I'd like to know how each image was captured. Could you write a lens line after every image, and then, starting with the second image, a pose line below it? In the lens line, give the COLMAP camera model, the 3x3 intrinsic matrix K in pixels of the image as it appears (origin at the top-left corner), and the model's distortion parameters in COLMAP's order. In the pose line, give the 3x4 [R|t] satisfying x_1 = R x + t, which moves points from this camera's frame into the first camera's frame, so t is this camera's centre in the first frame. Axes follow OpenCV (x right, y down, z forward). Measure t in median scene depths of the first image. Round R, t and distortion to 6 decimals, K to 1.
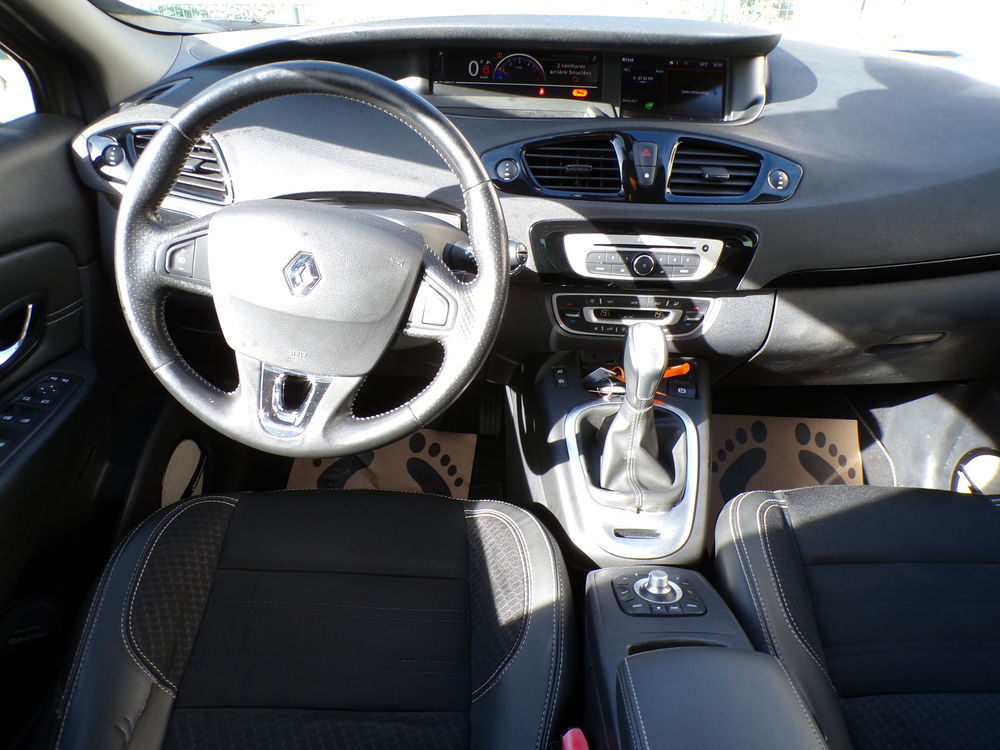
lens RADIAL K [[684.1, 0, 491.4], [0, 684.1, 376.6], [0, 0, 1]] dist [-0.029581, 0.010157]
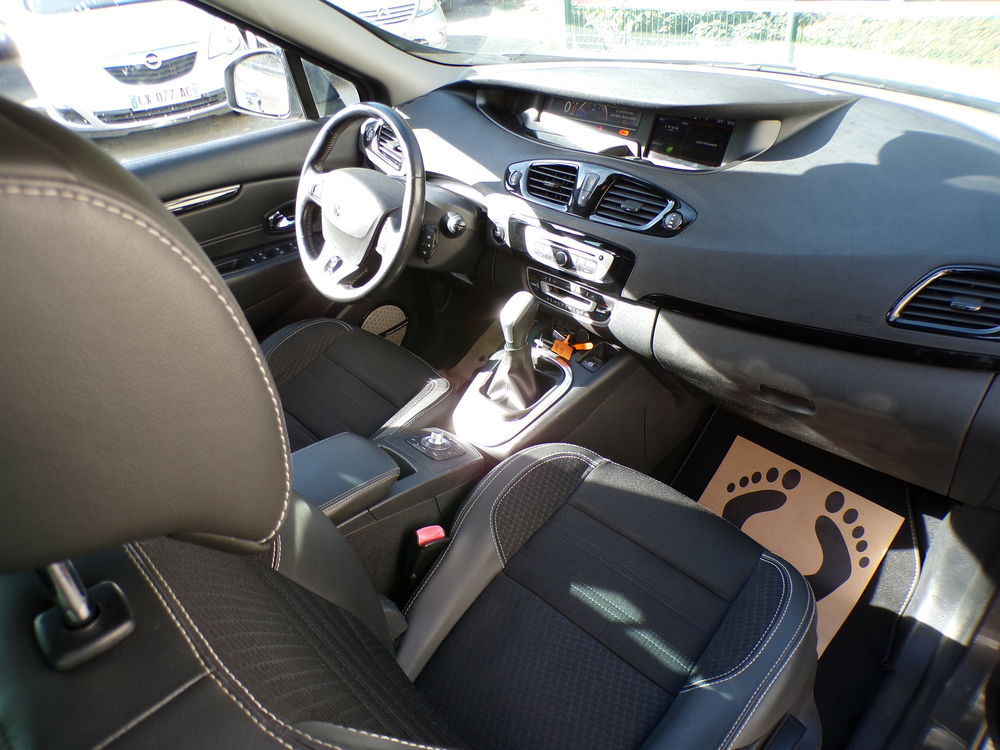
lens RADIAL K [[684.1, 0, 491.4], [0, 684.1, 376.6], [0, 0, 1]] dist [-0.029581, 0.010157]
pose [[0.675182, 0.350007, -0.649327, 1.090976], [-0.339435, 0.928948, 0.147781, -0.094007], [0.654915, 0.120625, 0.746013, -0.111561]]
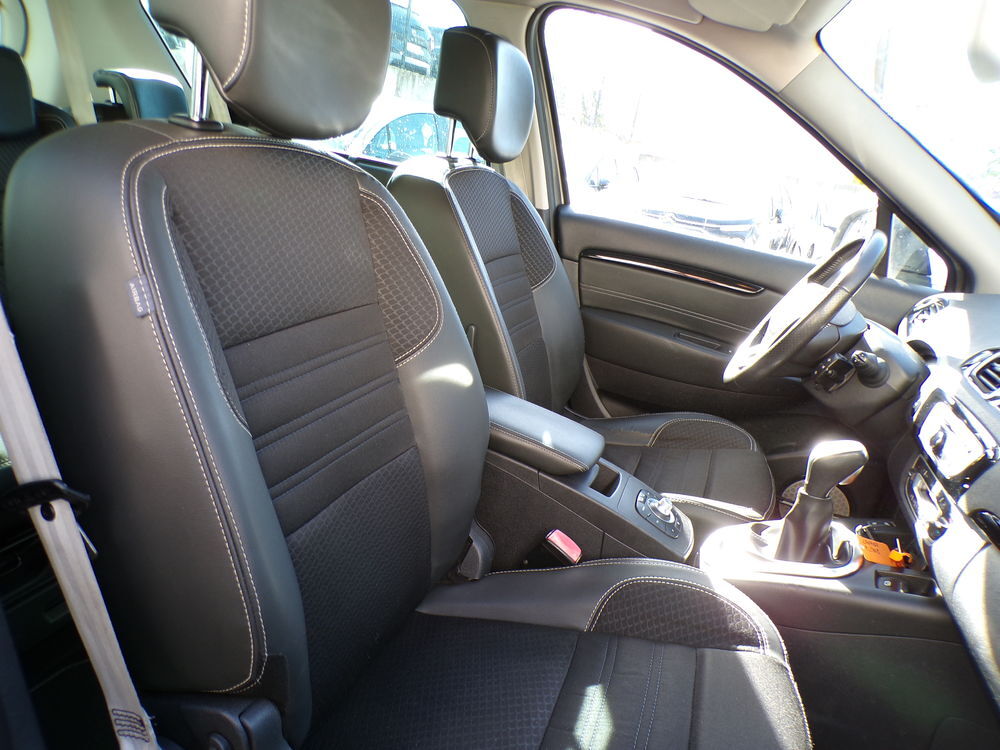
lens RADIAL K [[684.1, 0, 491.4], [0, 684.1, 376.6], [0, 0, 1]] dist [-0.029581, 0.010157]
pose [[-0.361593, 0.205729, -0.909355, 1.365692], [-0.668613, 0.622534, 0.406705, -0.184432], [0.649775, 0.755068, -0.087551, 0.551165]]
